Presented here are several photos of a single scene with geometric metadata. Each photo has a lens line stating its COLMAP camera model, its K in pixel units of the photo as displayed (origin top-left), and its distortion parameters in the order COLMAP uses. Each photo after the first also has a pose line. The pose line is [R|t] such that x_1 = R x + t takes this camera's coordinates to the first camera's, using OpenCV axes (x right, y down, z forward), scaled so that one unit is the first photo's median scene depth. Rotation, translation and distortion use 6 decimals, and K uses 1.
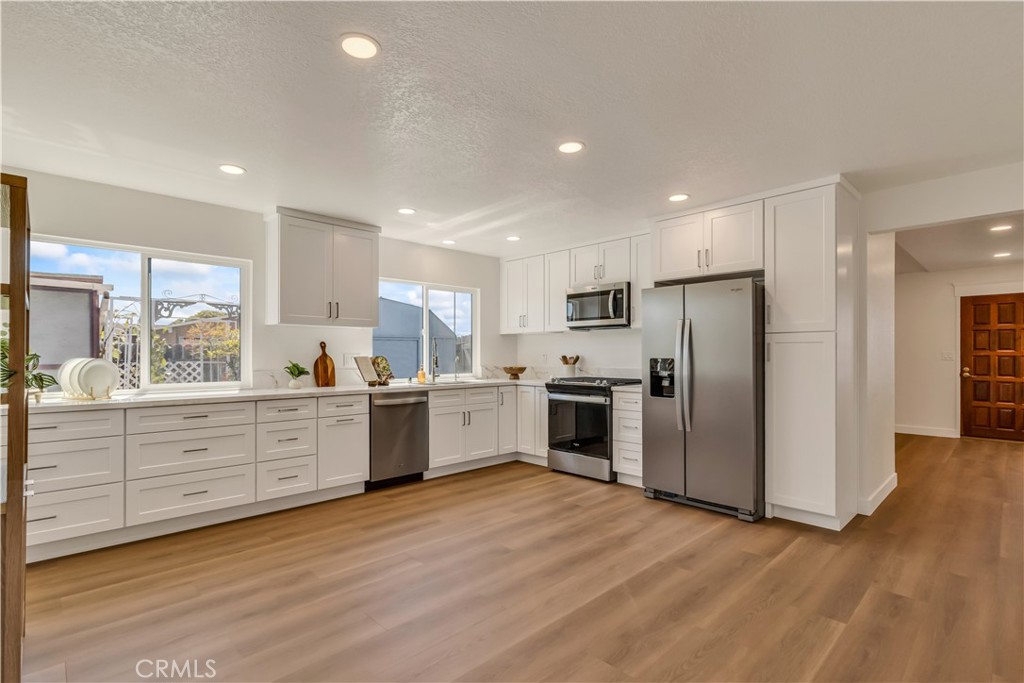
lens RADIAL K [[486.4, 0, 513.7], [0, 486.4, 349.9], [0, 0, 1]] dist [0.002417, -0.000411]
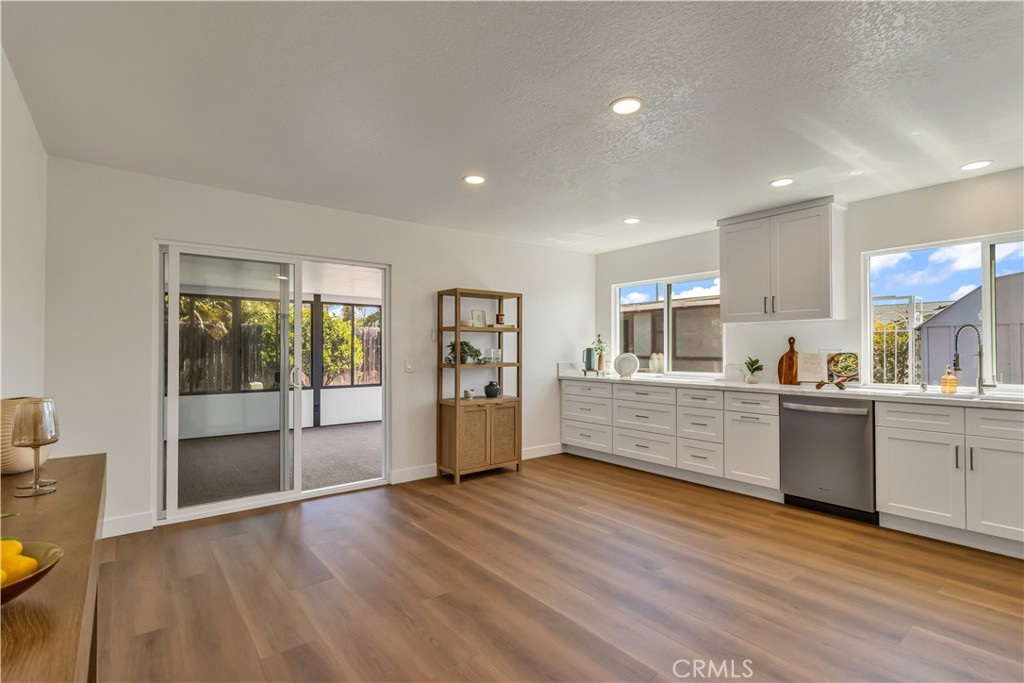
lens RADIAL K [[486.4, 0, 507.6], [0, 486.4, 345.7], [0, 0, 1]] dist [0.002417, -0.000411]
pose [[-0.104385, -0.005936, -0.994519, 0.701945], [0.012347, 0.999897, -0.007264, -0.000285], [0.994460, -0.013038, -0.104301, 0.634287]]
